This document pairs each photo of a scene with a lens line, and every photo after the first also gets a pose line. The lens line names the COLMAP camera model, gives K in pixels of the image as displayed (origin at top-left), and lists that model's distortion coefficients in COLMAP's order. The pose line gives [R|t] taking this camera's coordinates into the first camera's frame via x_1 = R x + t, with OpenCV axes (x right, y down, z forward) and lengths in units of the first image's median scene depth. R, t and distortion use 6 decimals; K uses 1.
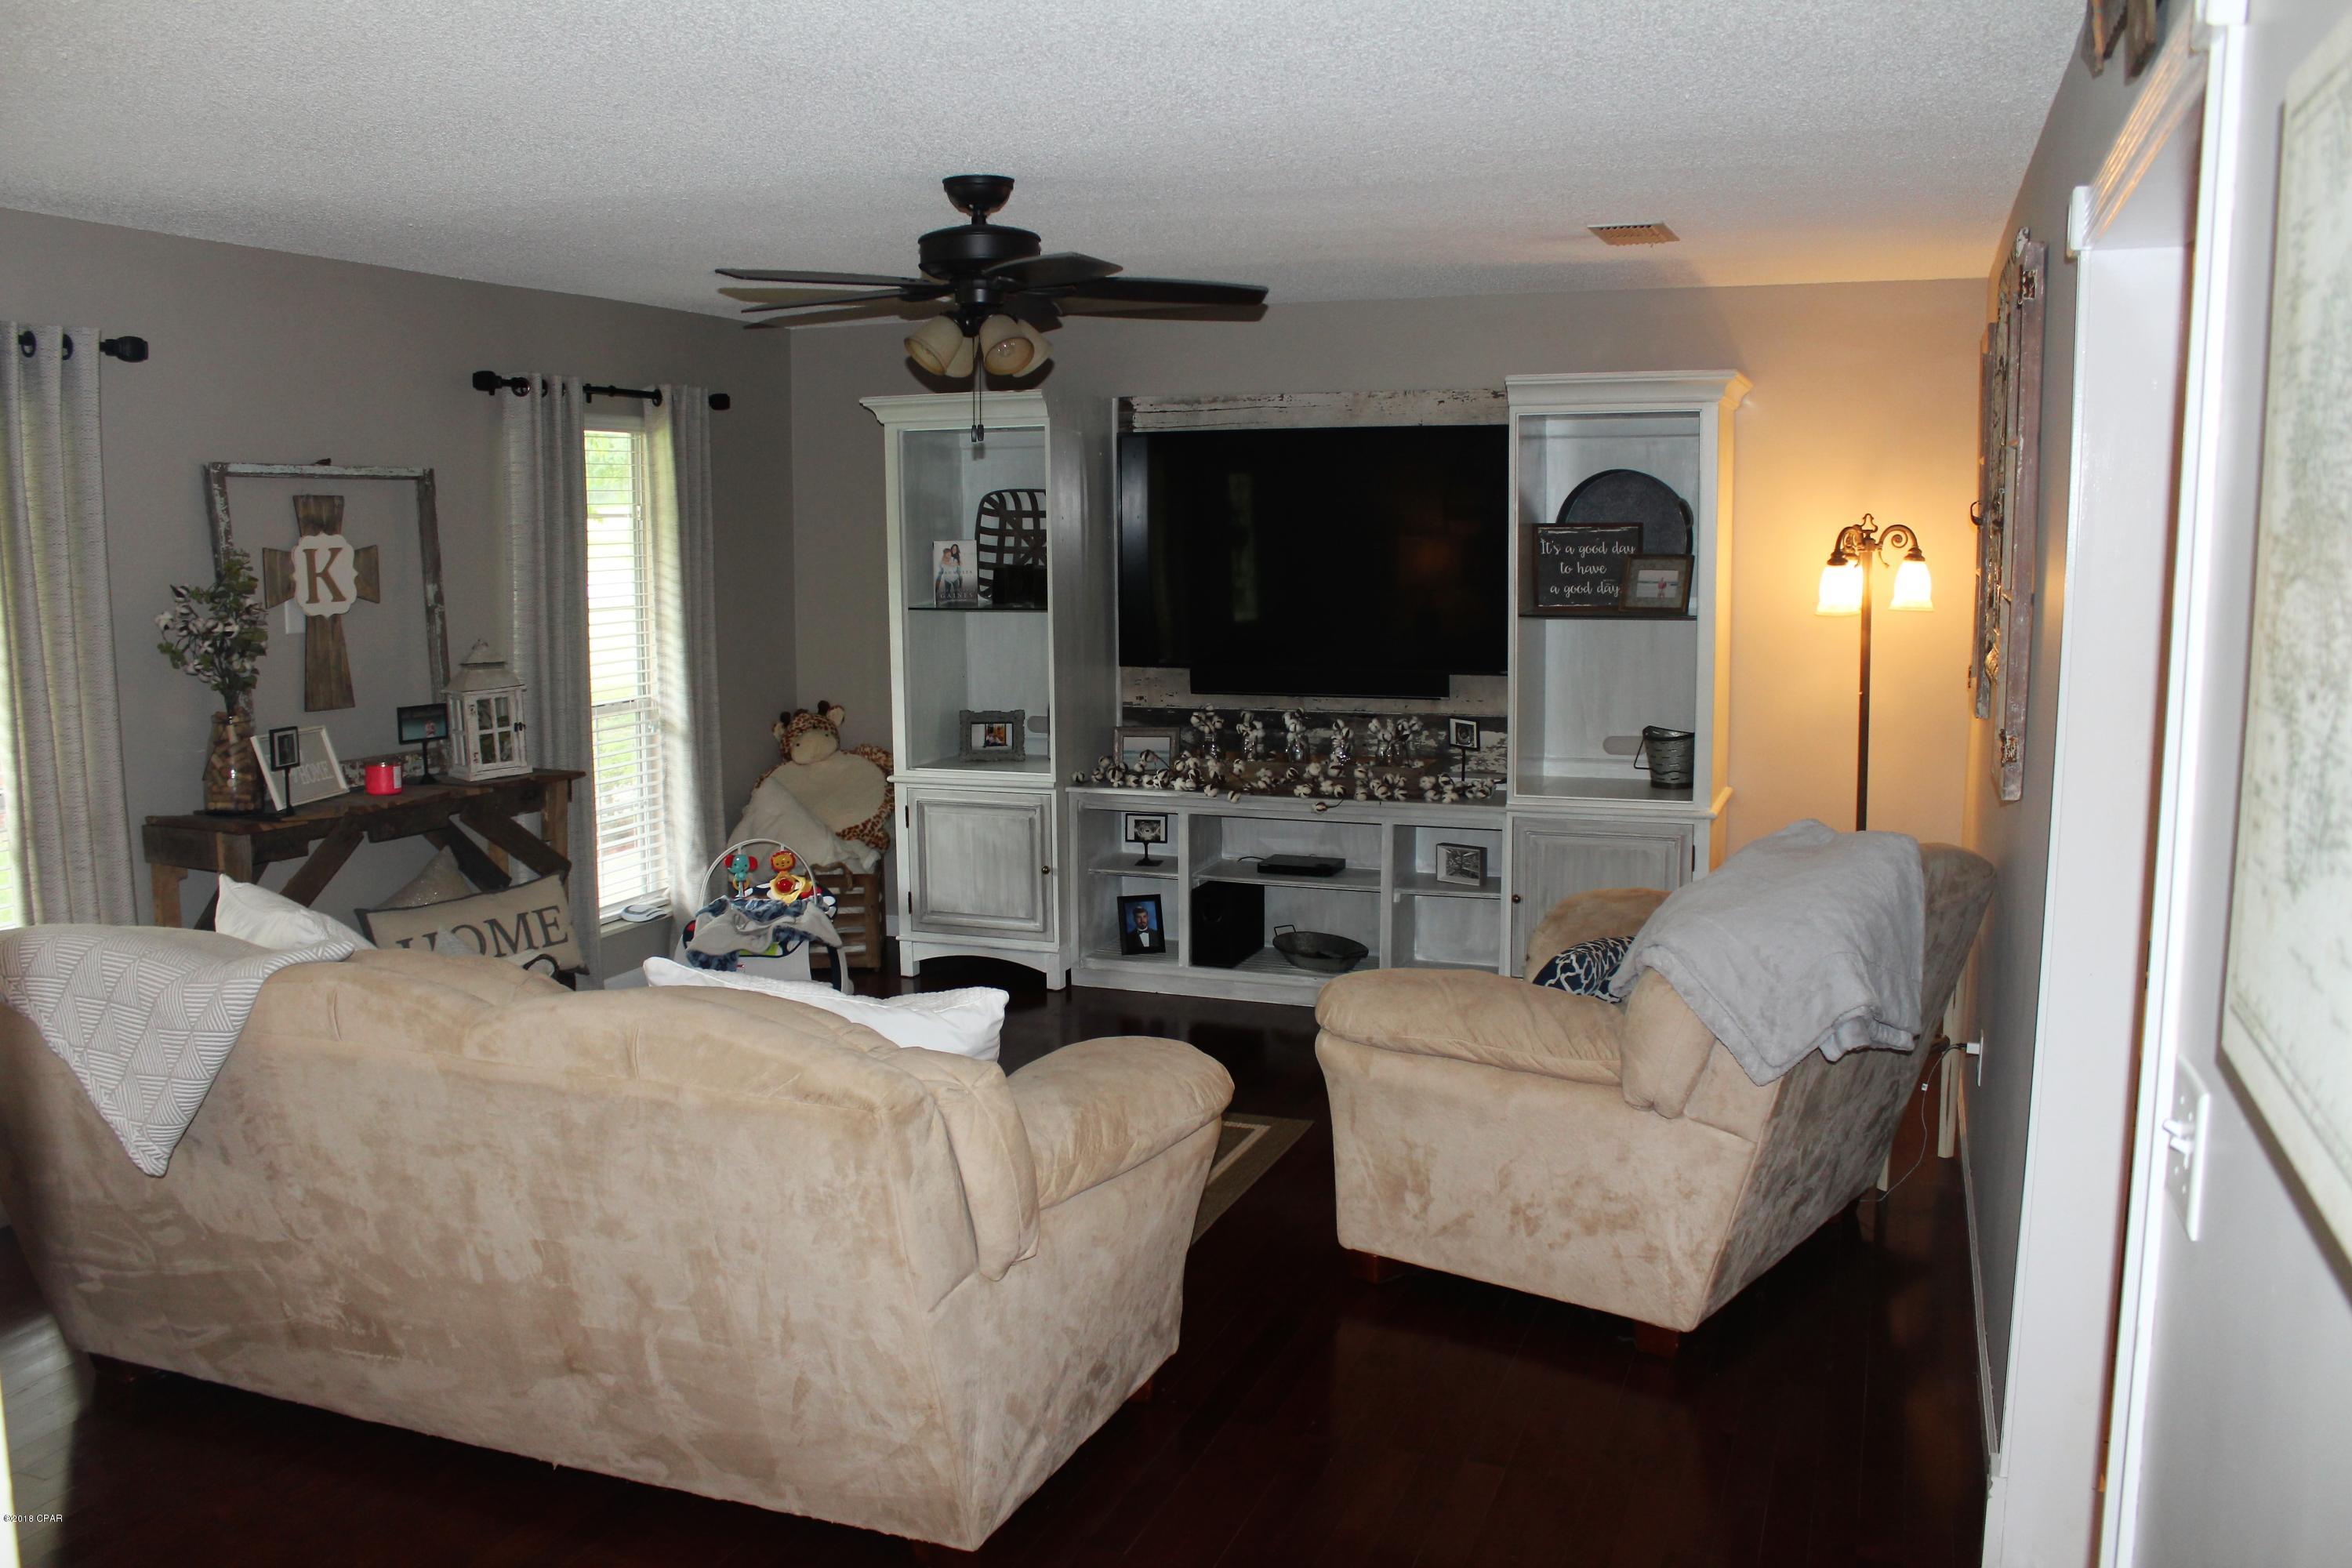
lens RADIAL K [[1944.7, 0, 1176.0], [0, 1944.7, 784.0], [0, 0, 1]] dist [-0.161100, 0.146460]
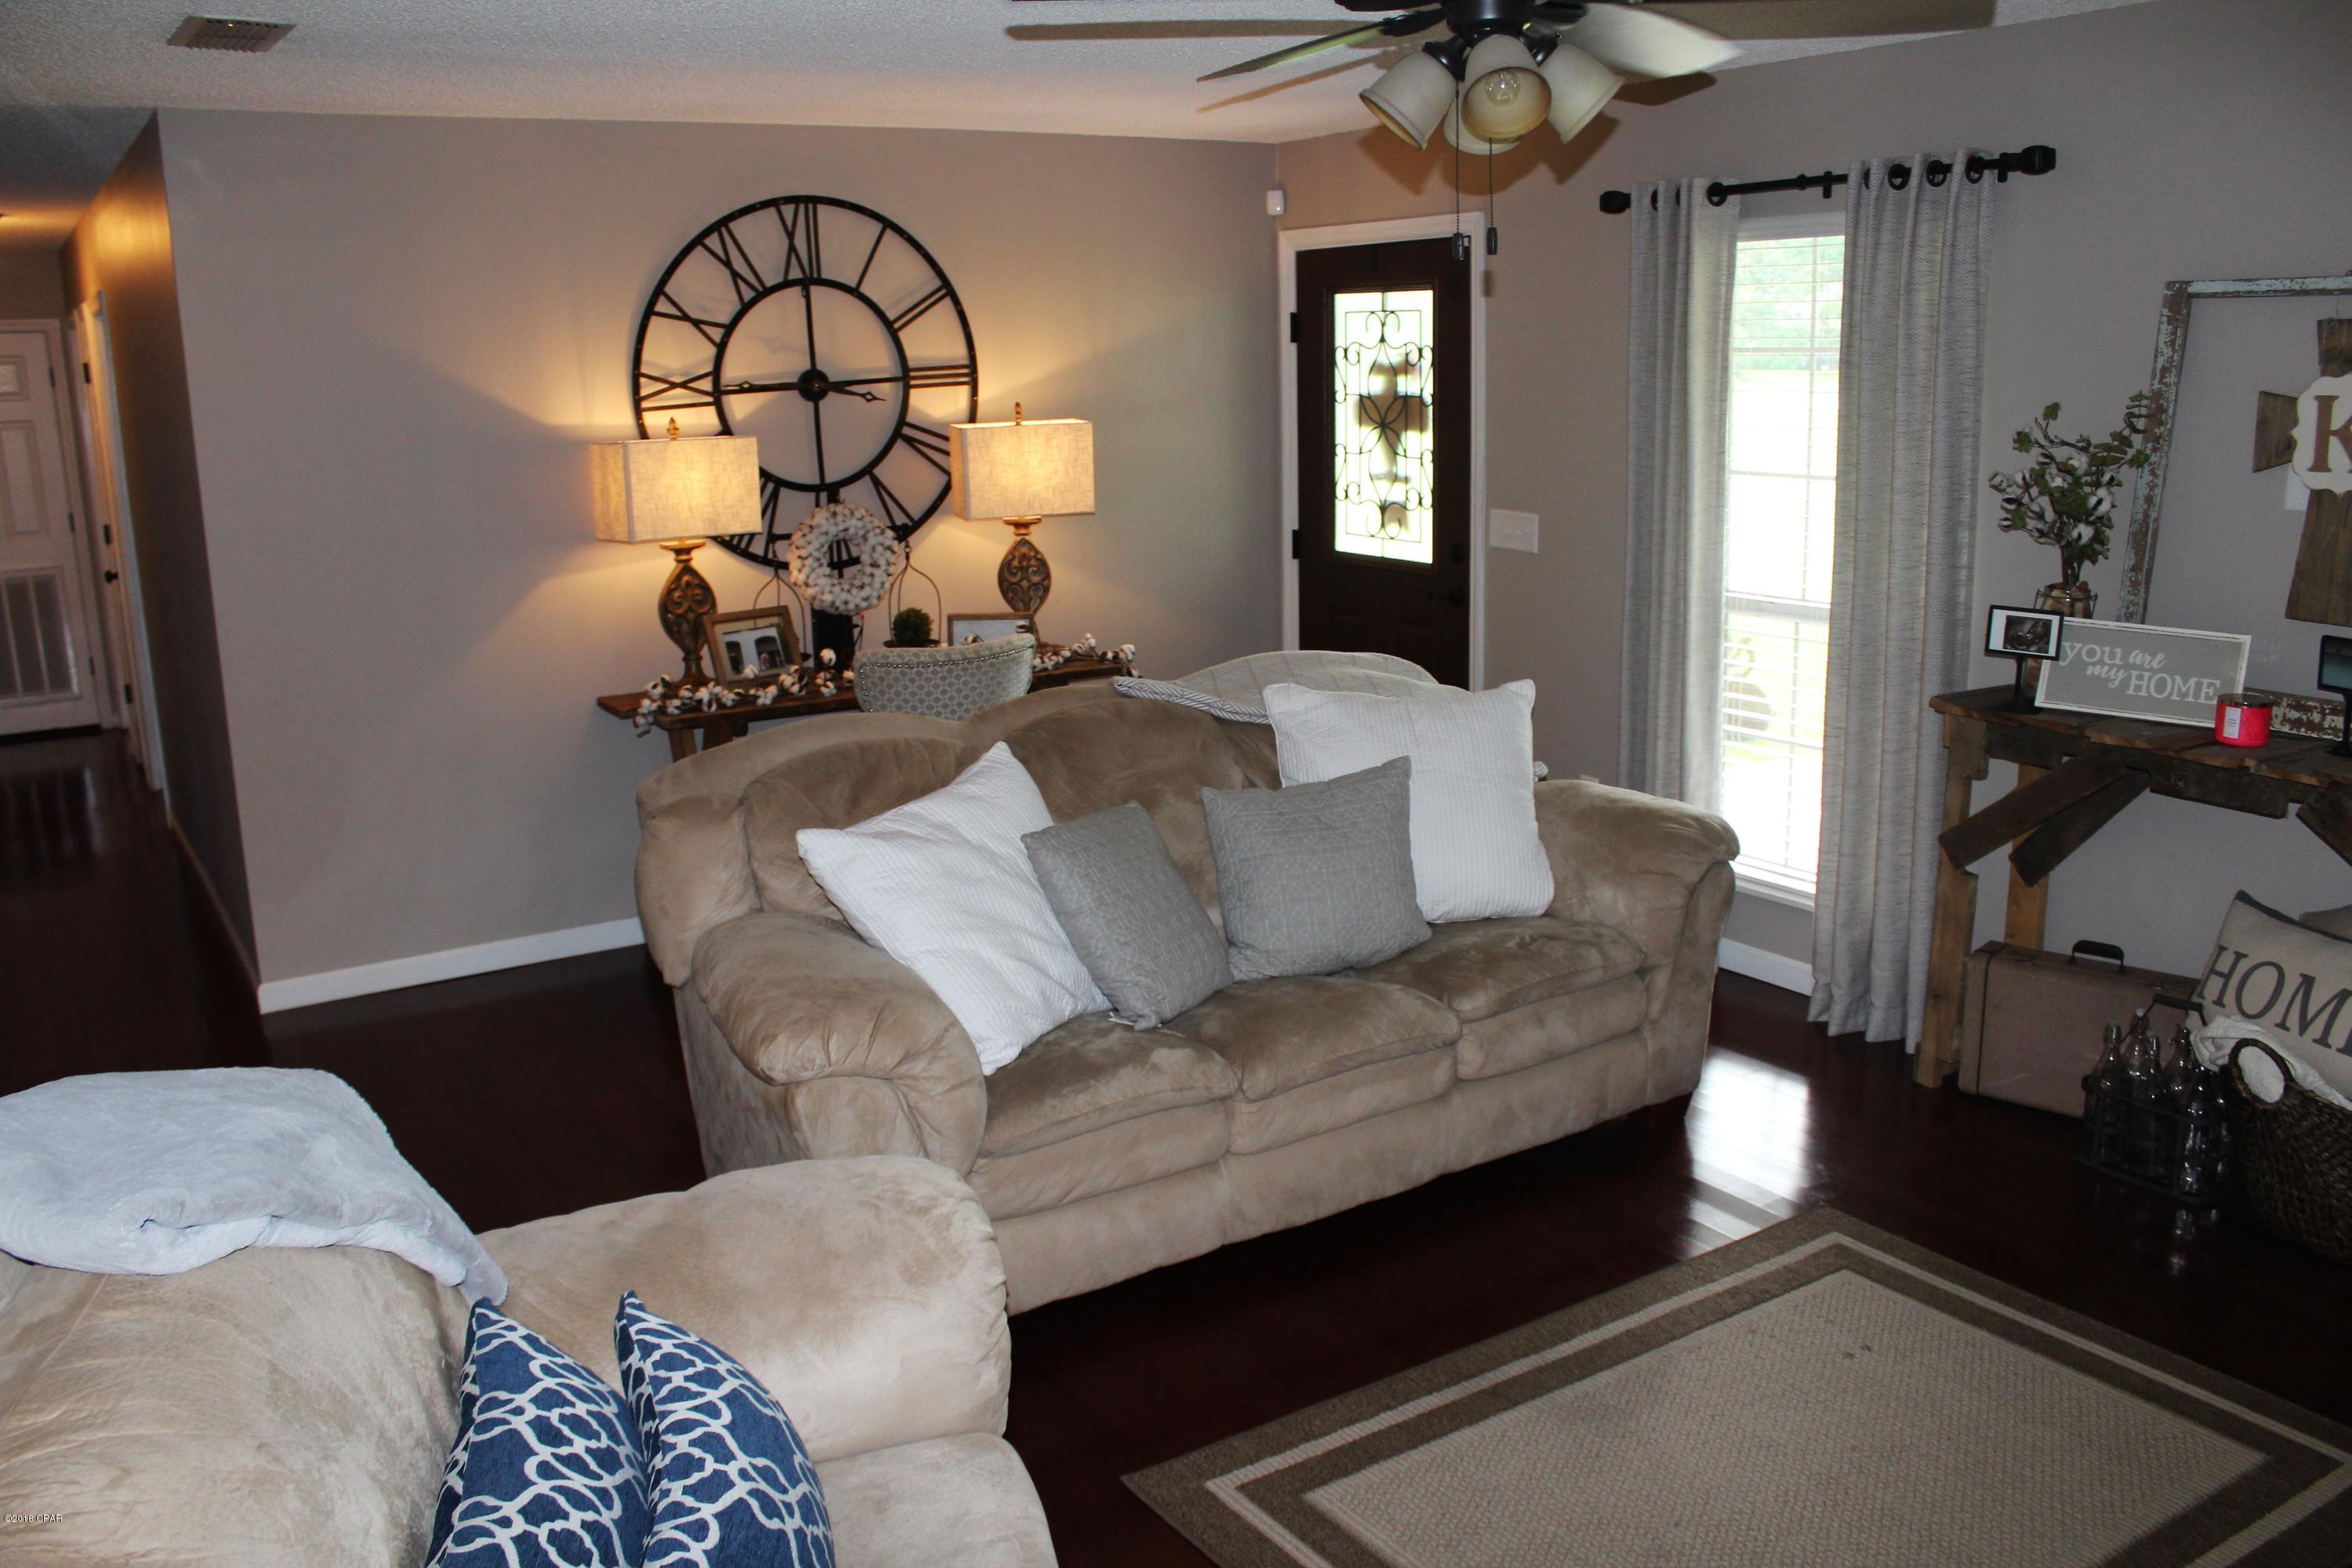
lens RADIAL K [[1944.7, 0, 1176.0], [0, 1944.7, 784.0], [0, 0, 1]] dist [-0.161100, 0.146460]
pose [[-0.594847, 0.184029, -0.782490, 0.384912], [-0.092292, 0.951368, 0.293906, -0.153199], [0.798523, 0.247046, -0.548934, 1.086139]]
